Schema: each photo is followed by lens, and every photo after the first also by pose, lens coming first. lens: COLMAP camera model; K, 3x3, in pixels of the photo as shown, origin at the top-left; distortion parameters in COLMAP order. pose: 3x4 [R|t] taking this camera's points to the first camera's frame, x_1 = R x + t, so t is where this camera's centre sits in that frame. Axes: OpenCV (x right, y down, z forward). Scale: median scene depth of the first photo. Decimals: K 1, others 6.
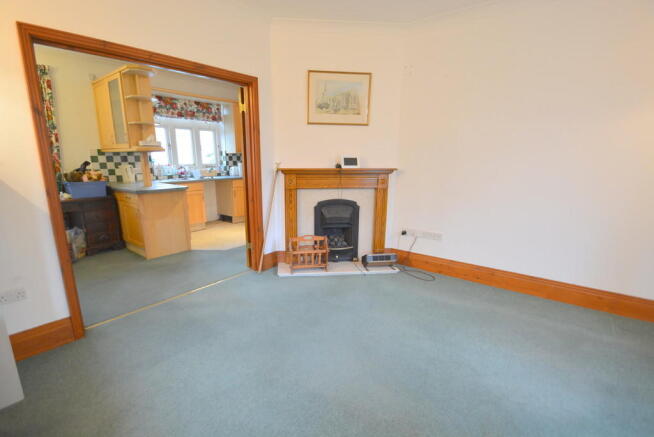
lens RADIAL K [[305.8, 0, 325.3], [0, 305.8, 220.9], [0, 0, 1]] dist [-0.005188, -0.000874]
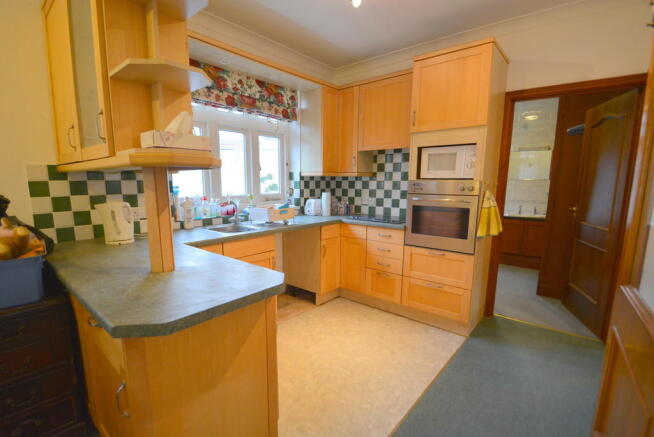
lens RADIAL K [[305.8, 0, 327.9], [0, 305.8, 220.7], [0, 0, 1]] dist [-0.005188, -0.000874]
pose [[0.999602, 0.003236, -0.028016, -0.285711], [-0.005410, 0.996947, -0.077892, -0.104302], [0.027678, 0.078013, 0.996568, 0.487503]]
